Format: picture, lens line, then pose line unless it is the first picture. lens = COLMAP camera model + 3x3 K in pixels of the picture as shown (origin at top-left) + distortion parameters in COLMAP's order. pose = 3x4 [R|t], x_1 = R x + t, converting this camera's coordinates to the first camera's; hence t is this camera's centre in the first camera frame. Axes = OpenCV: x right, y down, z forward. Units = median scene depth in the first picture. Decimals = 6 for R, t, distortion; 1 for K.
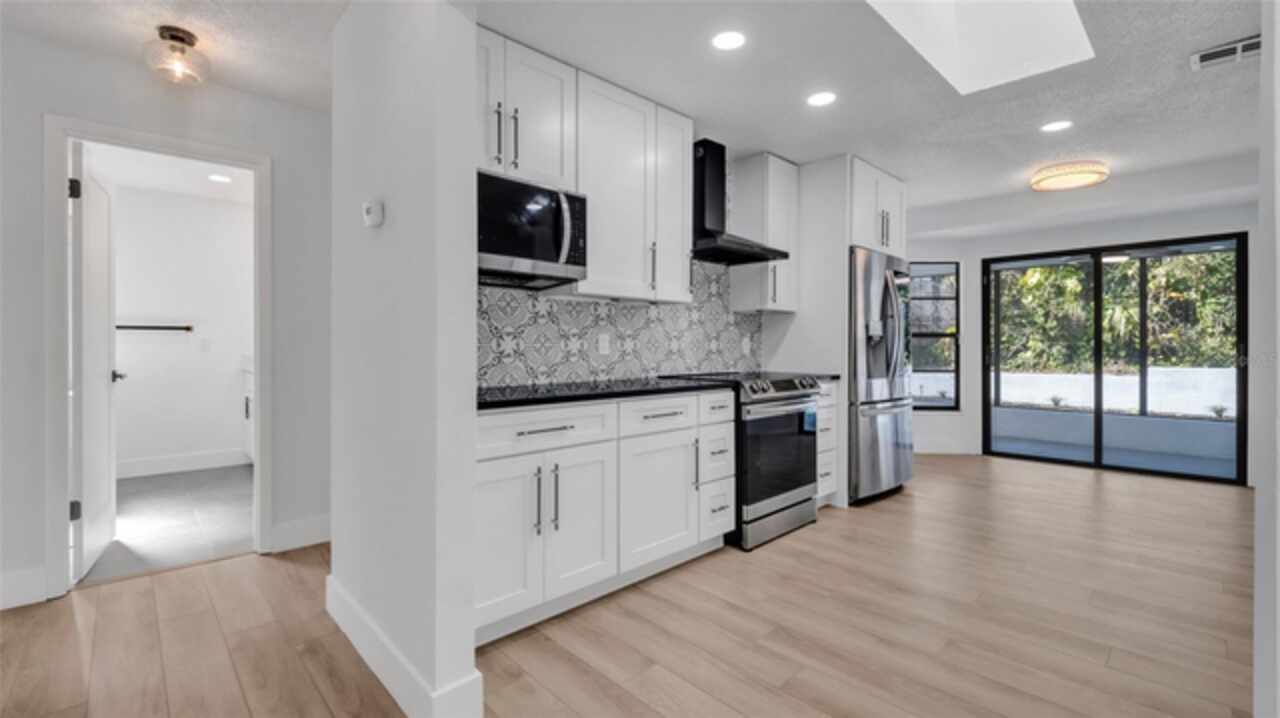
lens RADIAL K [[535.4, 0, 640.3], [0, 535.4, 350.5], [0, 0, 1]] dist [0.000343, -0.000038]
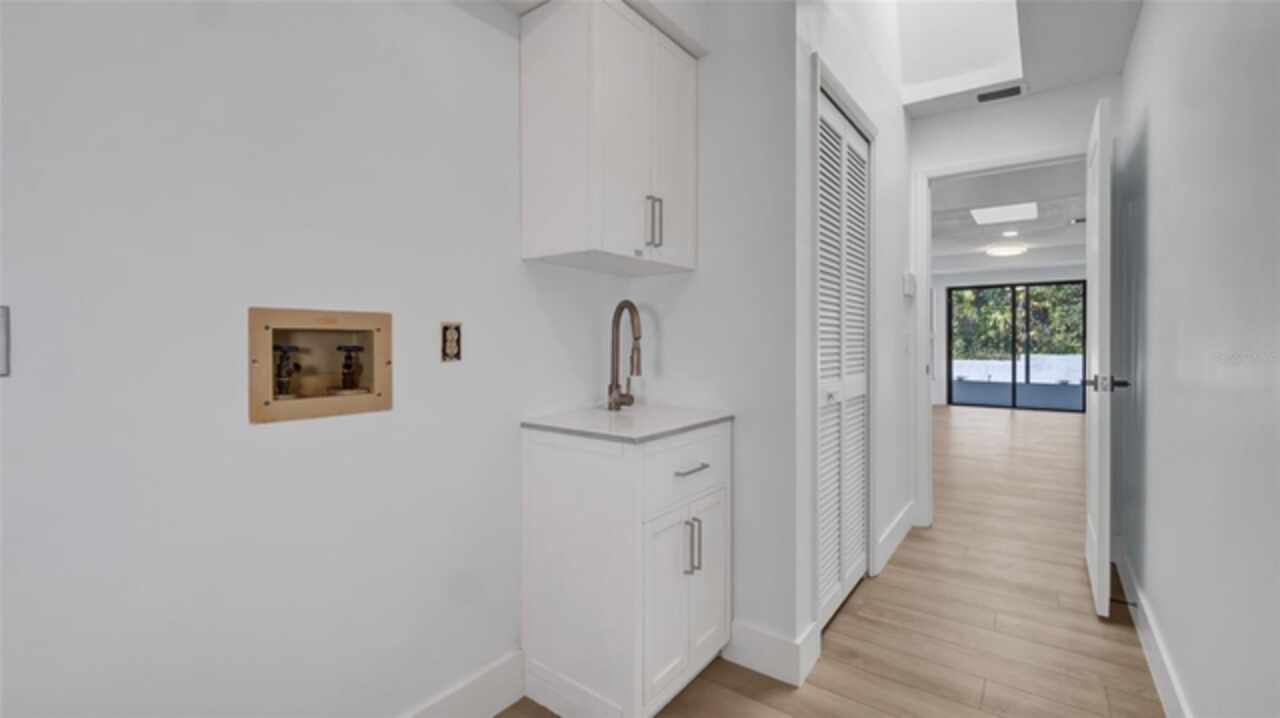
lens RADIAL K [[497.8, 0, 636.8], [0, 497.8, 344.5], [0, 0, 1]] dist [0.000956, 0.000071]
pose [[0.991916, 0.001490, 0.126885, -0.487669], [-0.001961, 0.999992, 0.003588, 0.003049], [-0.126878, -0.003808, 0.991911, -0.394525]]
